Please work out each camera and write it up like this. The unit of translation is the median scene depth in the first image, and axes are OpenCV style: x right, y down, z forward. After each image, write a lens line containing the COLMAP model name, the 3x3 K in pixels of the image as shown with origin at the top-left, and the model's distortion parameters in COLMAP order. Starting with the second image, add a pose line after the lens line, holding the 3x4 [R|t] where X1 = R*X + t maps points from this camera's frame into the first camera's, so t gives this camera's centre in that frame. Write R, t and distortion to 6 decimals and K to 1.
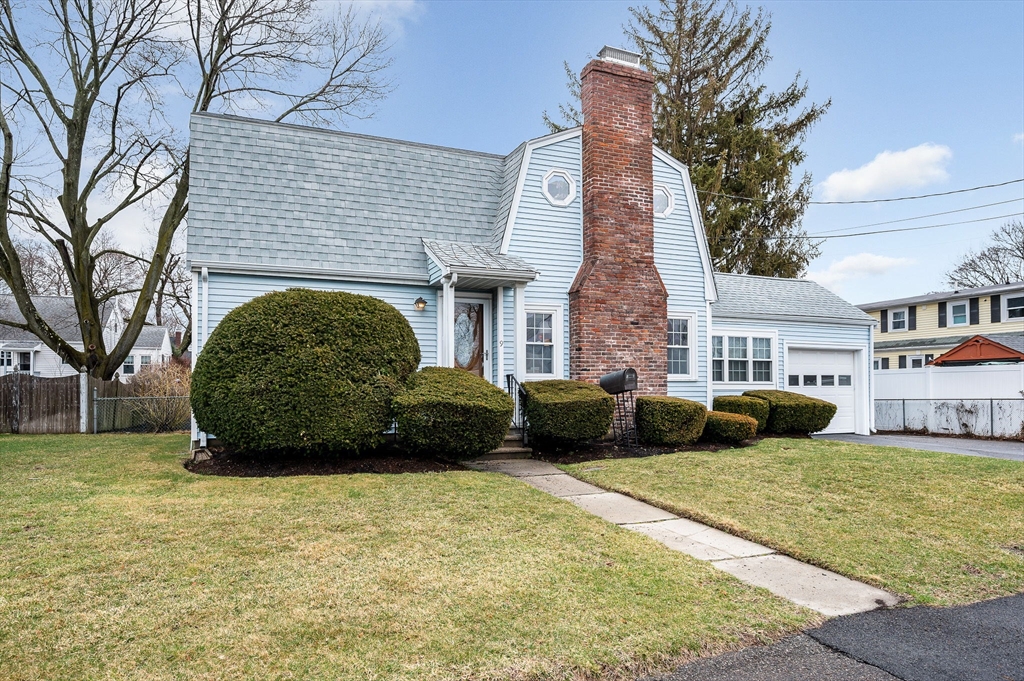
lens RADIAL K [[652.1, 0, 478.5], [0, 652.1, 371.8], [0, 0, 1]] dist [-0.012186, -0.001216]
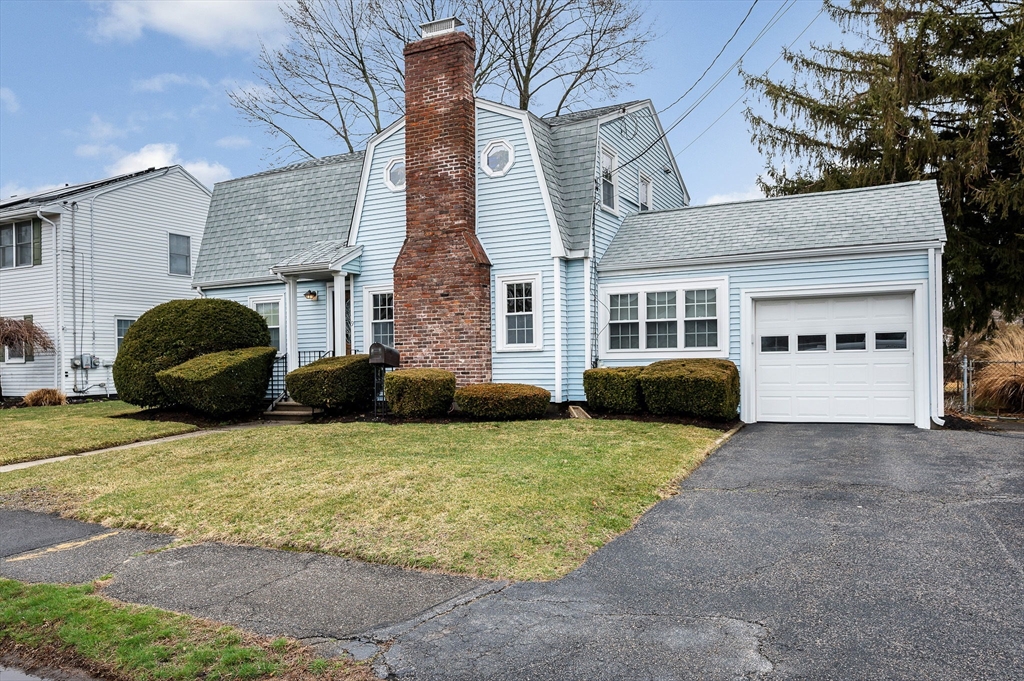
lens RADIAL K [[751.3, 0, 533.4], [0, 751.3, 353.8], [0, 0, 1]] dist [-0.011166, -0.000180]
pose [[0.661009, -0.018824, -0.750142, 1.183058], [0.035165, 0.999364, 0.005909, 0.012994], [0.749553, -0.030284, 0.661251, 0.340004]]
